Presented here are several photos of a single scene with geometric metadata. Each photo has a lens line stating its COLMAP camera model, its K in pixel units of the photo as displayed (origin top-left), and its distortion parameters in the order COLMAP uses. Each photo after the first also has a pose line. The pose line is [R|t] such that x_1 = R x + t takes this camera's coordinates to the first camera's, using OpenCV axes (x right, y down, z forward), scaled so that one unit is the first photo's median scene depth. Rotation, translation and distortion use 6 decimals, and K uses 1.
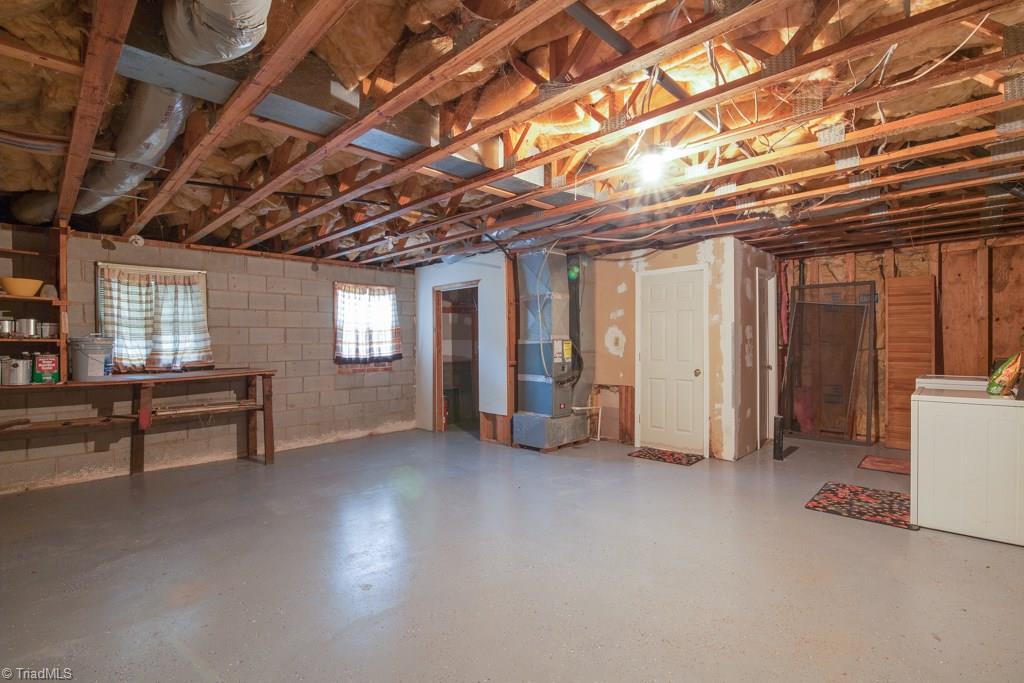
lens RADIAL K [[472.7, 0, 518.7], [0, 472.7, 341.3], [0, 0, 1]] dist [-0.016380, -0.003251]
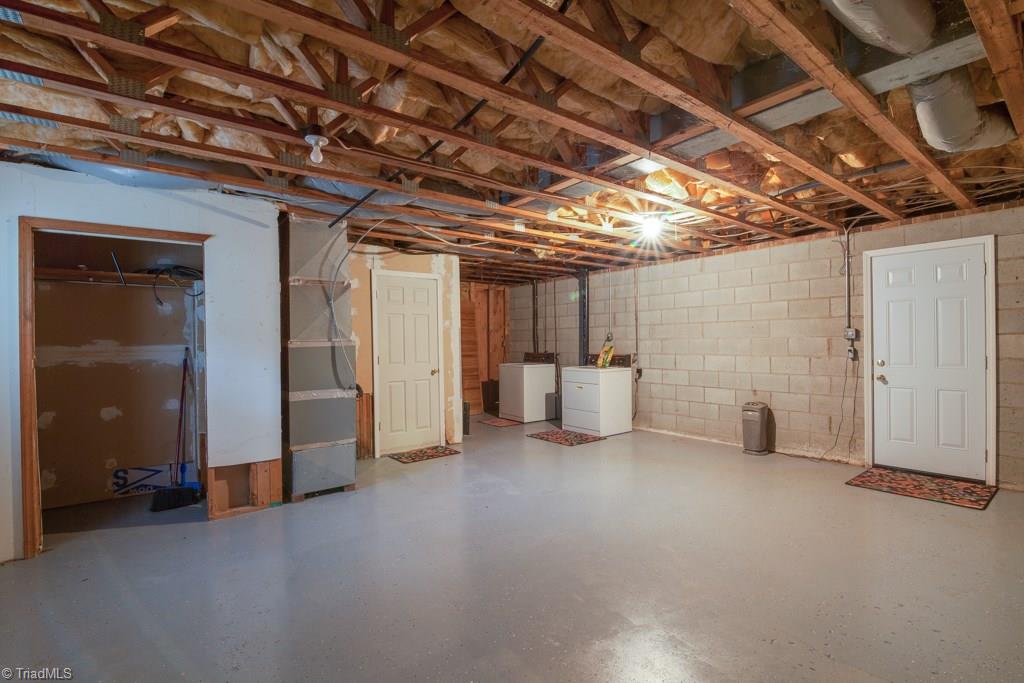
lens RADIAL K [[472.7, 0, 518.6], [0, 472.7, 342.6], [0, 0, 1]] dist [-0.016380, -0.003251]
pose [[0.133556, 0.004574, 0.991031, -0.699483], [0.013308, 0.999891, -0.006409, 0.007973], [-0.990952, 0.014045, 0.133481, 0.662631]]
